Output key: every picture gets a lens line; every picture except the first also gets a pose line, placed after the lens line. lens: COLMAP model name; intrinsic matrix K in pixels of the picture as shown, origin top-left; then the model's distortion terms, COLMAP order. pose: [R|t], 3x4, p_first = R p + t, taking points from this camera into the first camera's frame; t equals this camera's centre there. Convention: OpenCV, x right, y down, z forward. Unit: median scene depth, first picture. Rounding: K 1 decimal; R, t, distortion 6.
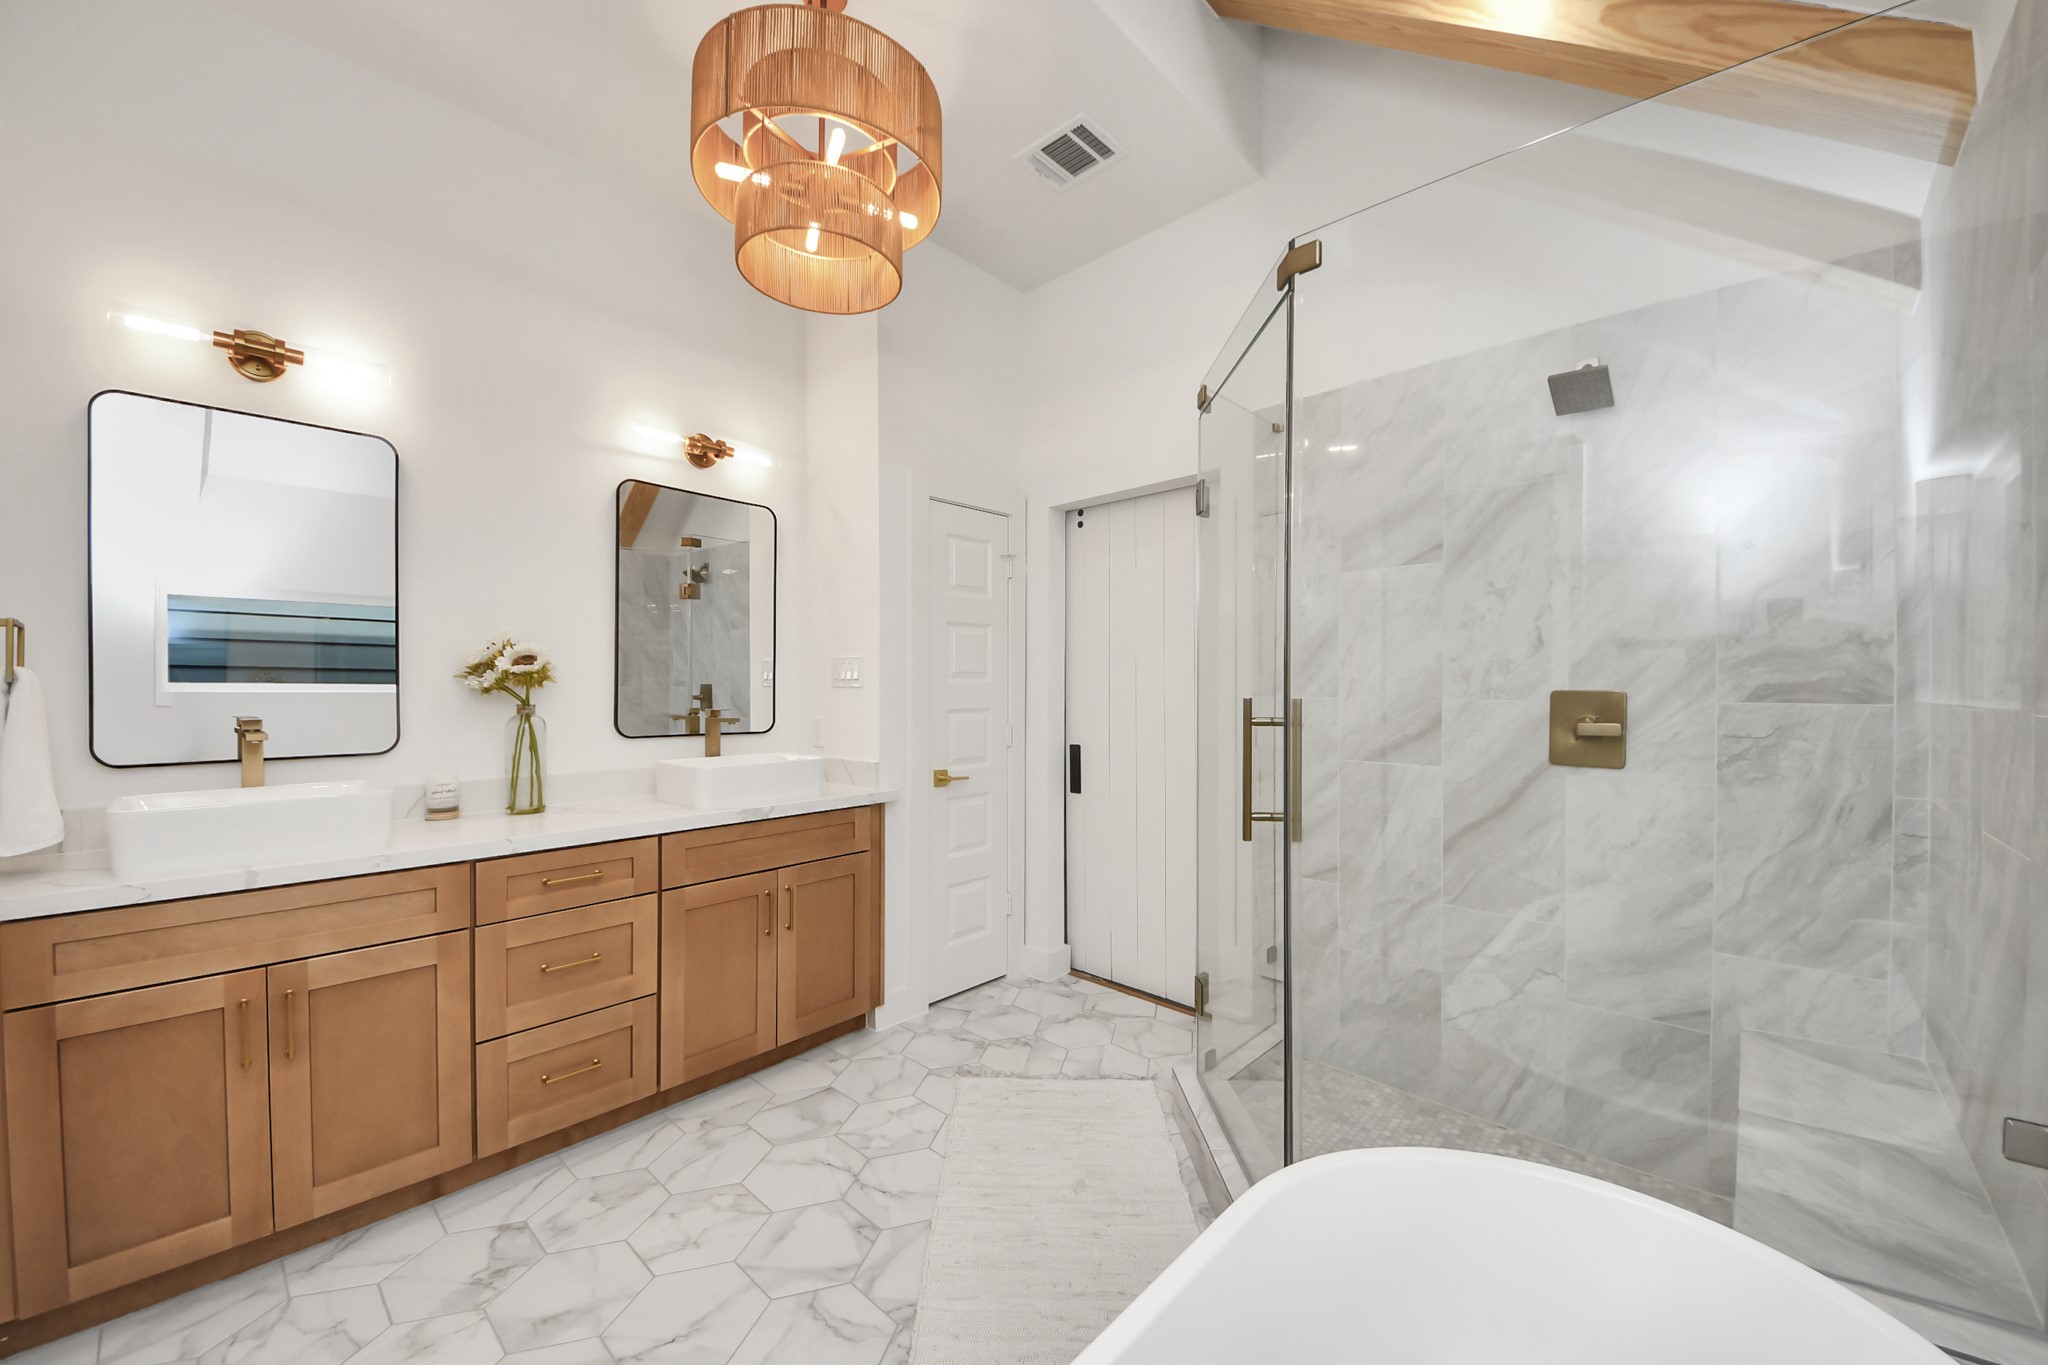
lens RADIAL K [[787.7, 0, 1038.8], [0, 787.7, 688.1], [0, 0, 1]] dist [-0.000619, -0.018506]
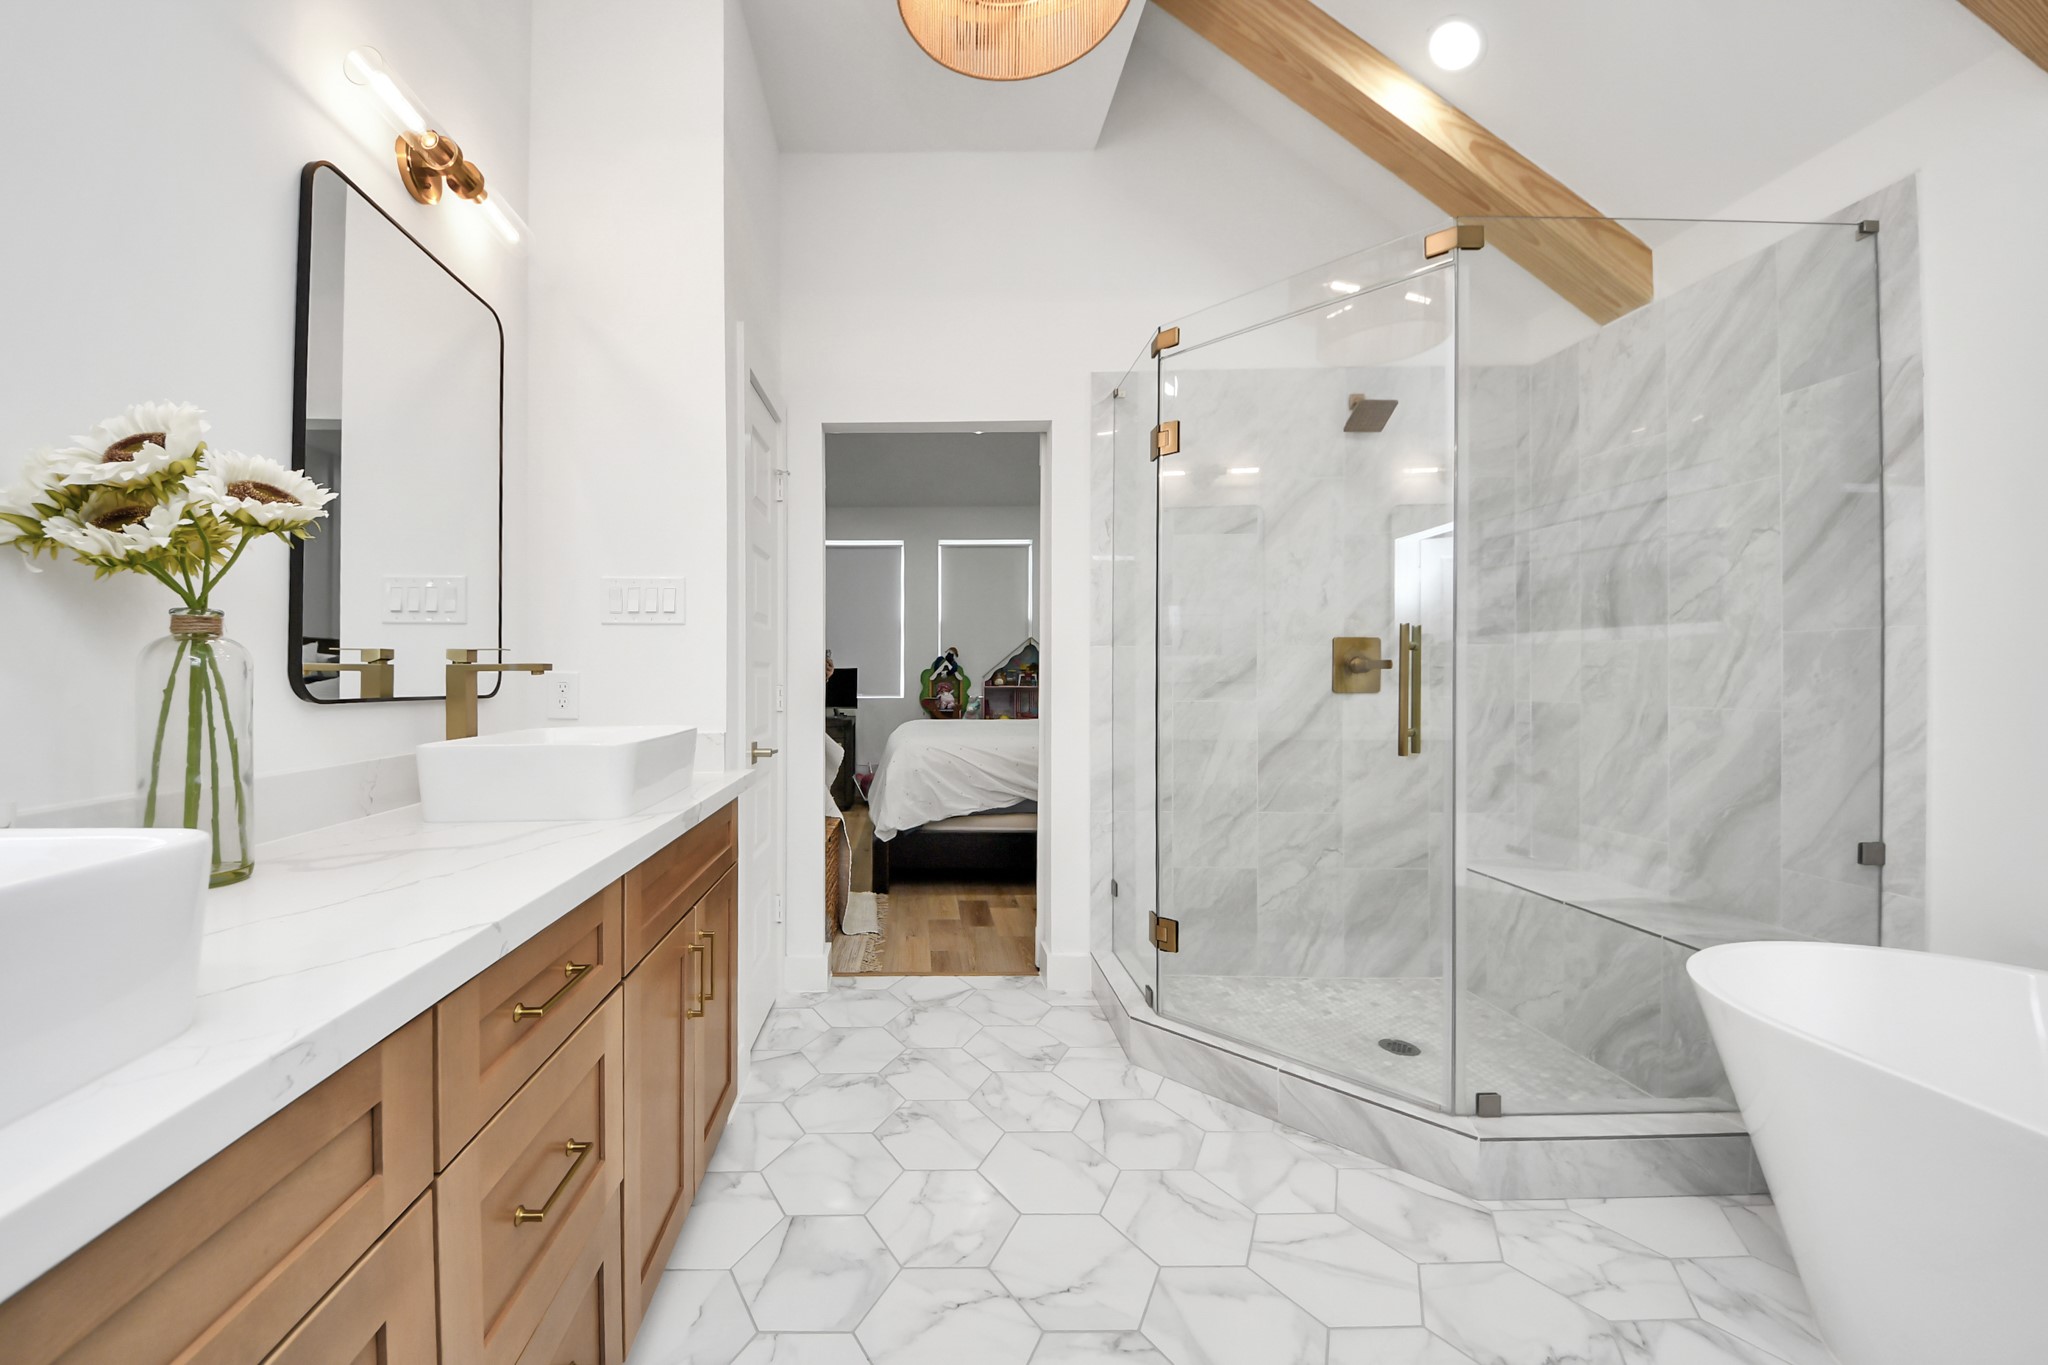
lens RADIAL K [[743.8, 0, 1020.4], [0, 743.8, 673.7], [0, 0, 1]] dist [0.007006, -0.008558]
pose [[0.722832, -0.009165, 0.690963, -0.581088], [0.007268, 0.999958, 0.005660, 0.050902], [-0.690986, 0.000930, 0.722868, 0.433619]]
